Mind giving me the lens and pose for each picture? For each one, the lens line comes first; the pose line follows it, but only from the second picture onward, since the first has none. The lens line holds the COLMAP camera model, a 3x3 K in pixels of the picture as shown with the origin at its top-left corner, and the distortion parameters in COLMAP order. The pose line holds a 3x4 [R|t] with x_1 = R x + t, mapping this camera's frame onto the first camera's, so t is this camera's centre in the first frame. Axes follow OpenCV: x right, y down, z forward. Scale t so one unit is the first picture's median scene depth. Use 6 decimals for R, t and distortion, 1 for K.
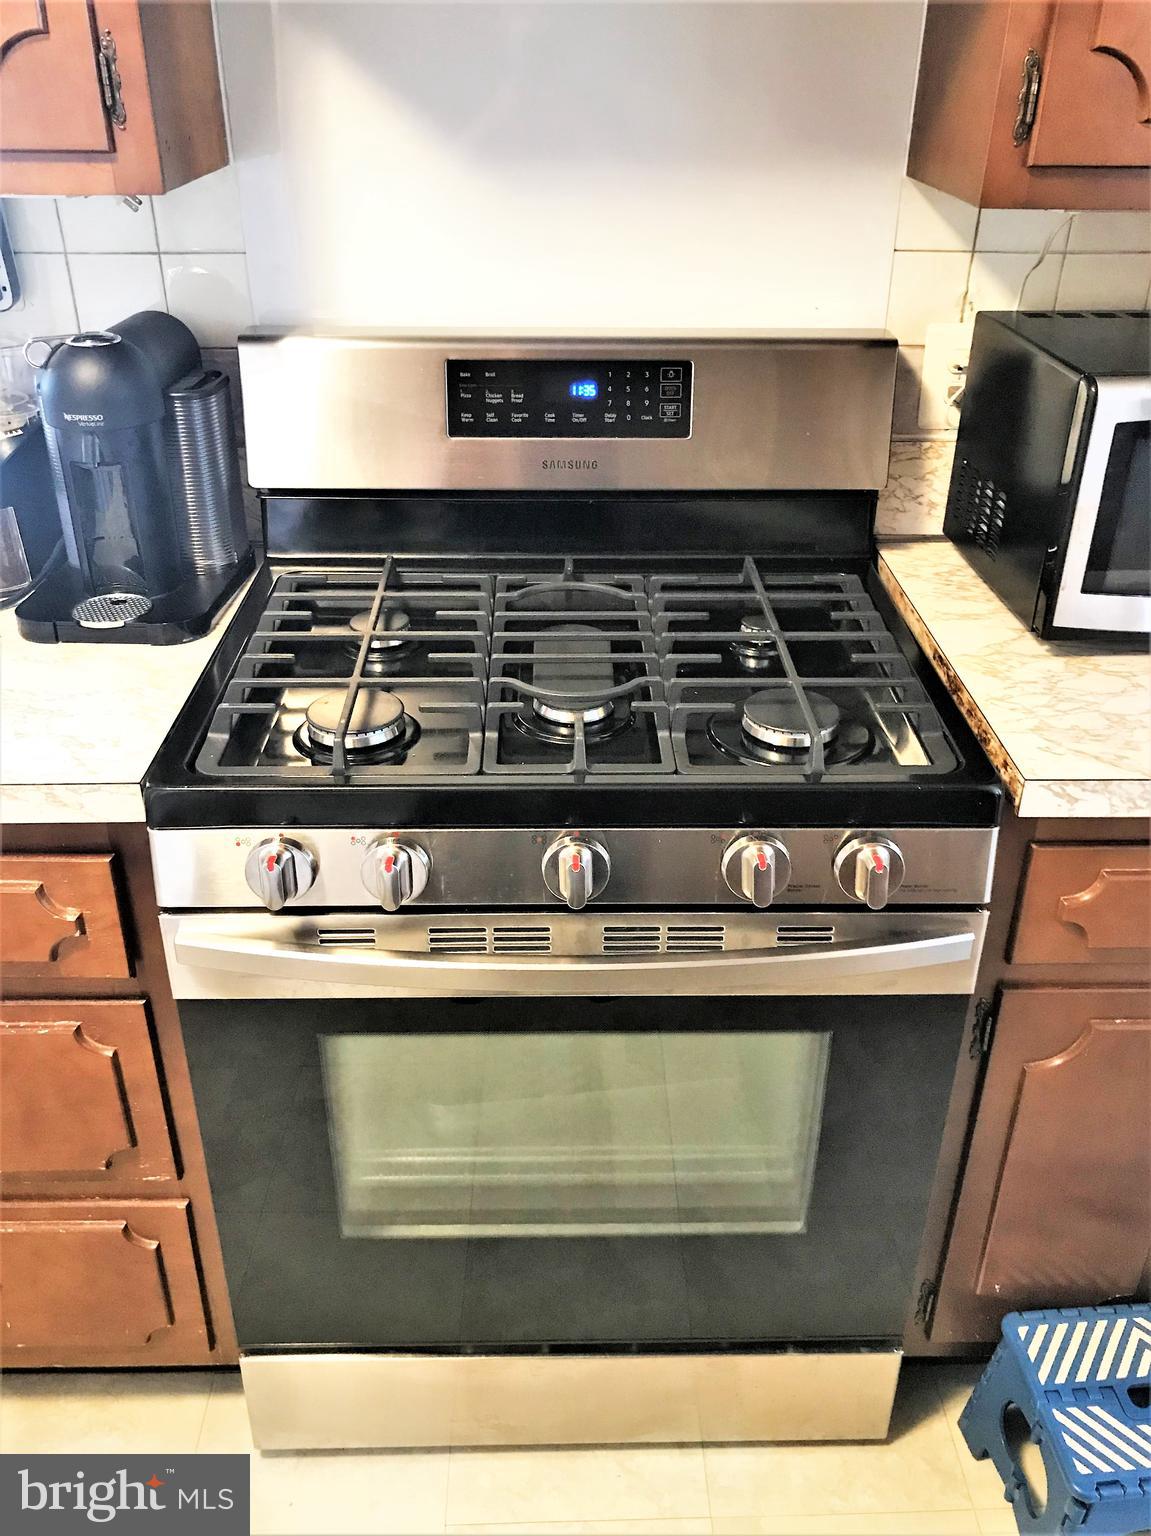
lens RADIAL K [[1263.0, 0, 569.4], [0, 1263.0, 775.8], [0, 0, 1]] dist [0.013908, 0.003967]
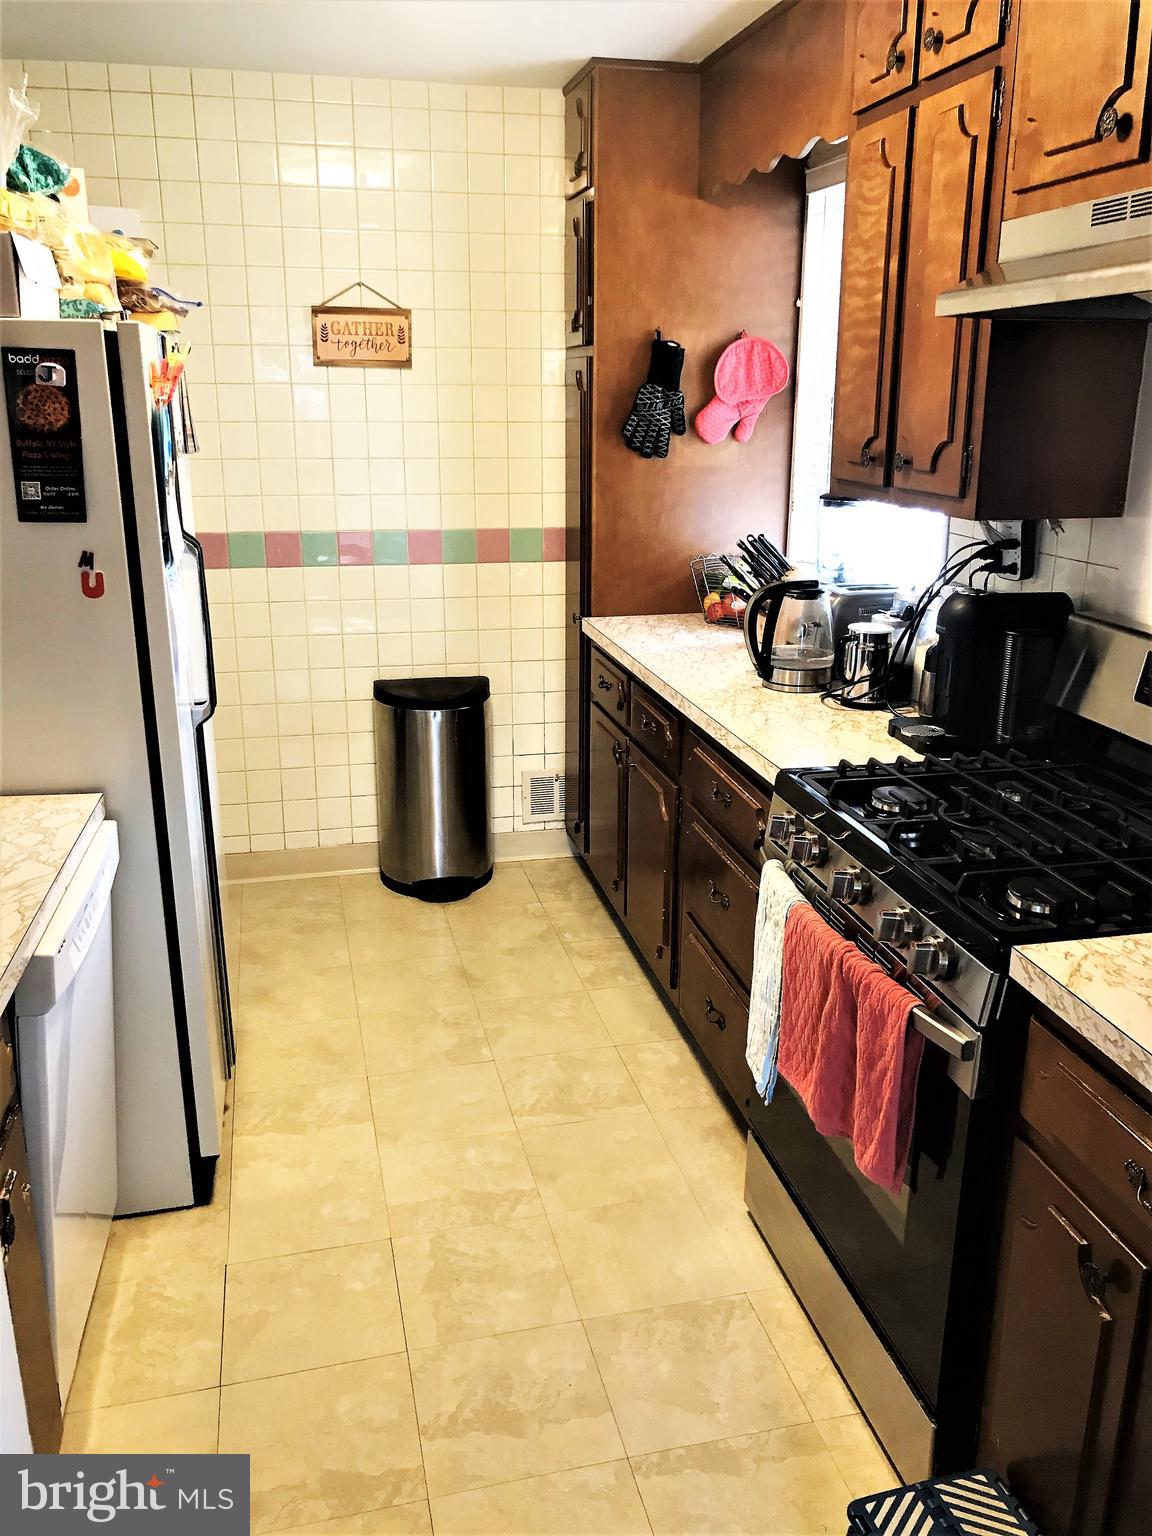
lens RADIAL K [[1263.0, 0, 577.4], [0, 1263.0, 775.5], [0, 0, 1]] dist [0.013908, 0.003967]
pose [[0.213148, 0.287132, -0.933875, 1.260604], [-0.490980, 0.857861, 0.151700, -0.113550], [0.844693, 0.426179, 0.323828, 0.042165]]
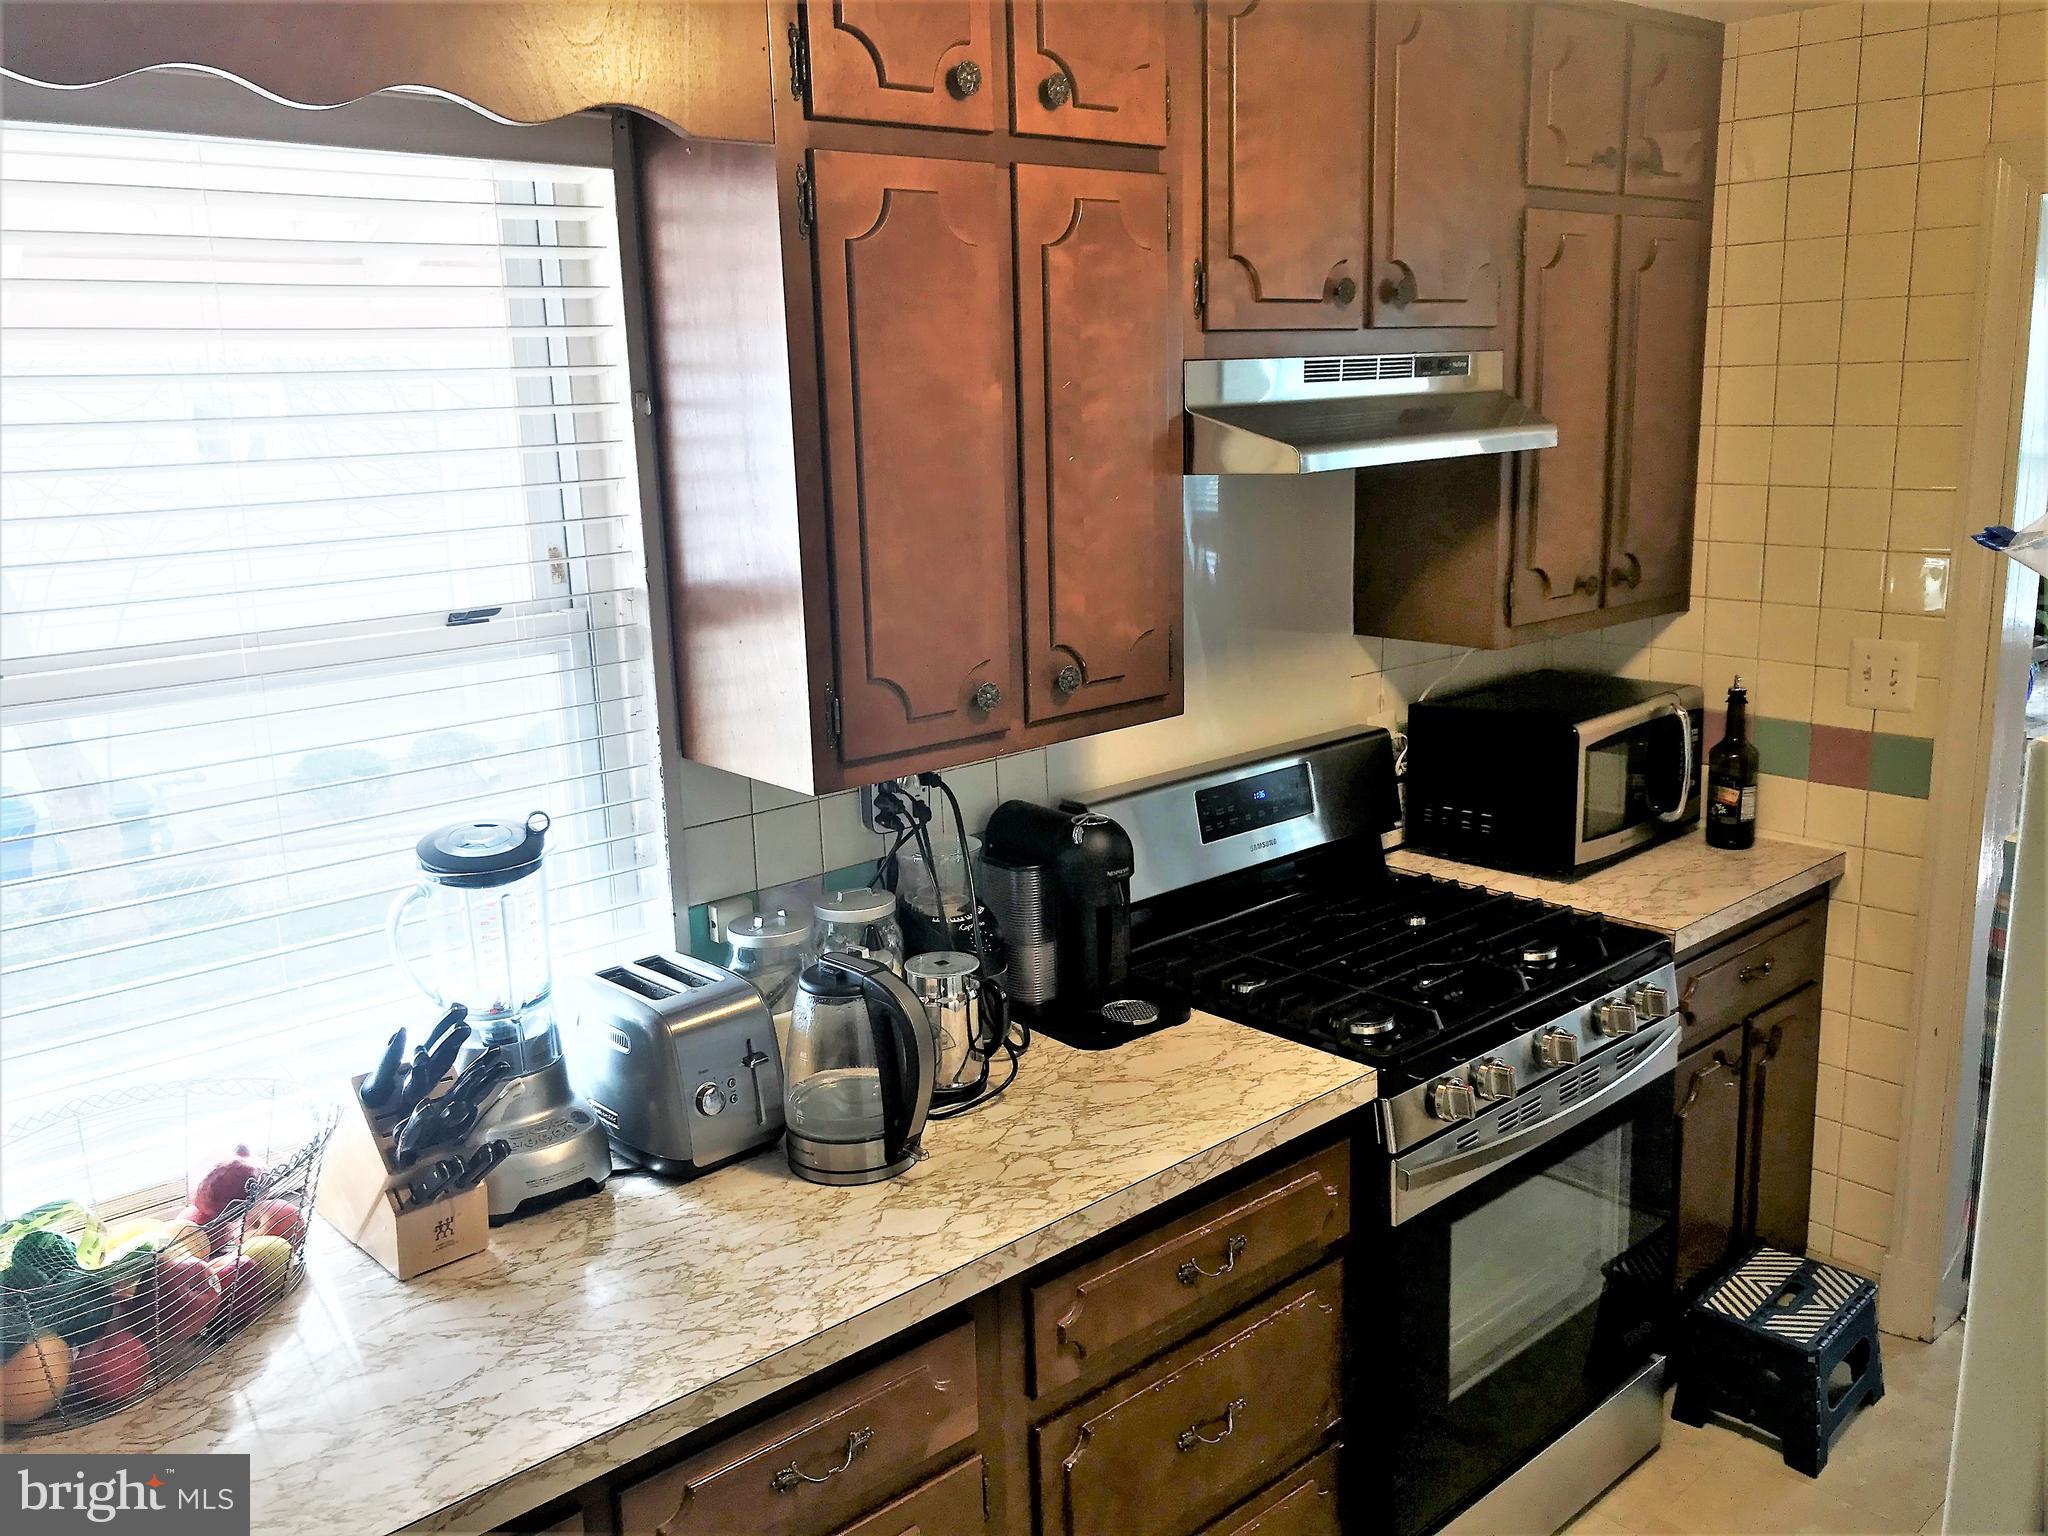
lens RADIAL K [[1684.0, 0, 1011.8], [0, 1684.0, 755.5], [0, 0, 1]] dist [0.013908, 0.003967]
pose [[0.759389, -0.167506, 0.628705, -1.554808], [0.355906, 0.915850, -0.185875, -0.097639], [-0.544665, 0.364911, 0.755103, -0.352645]]
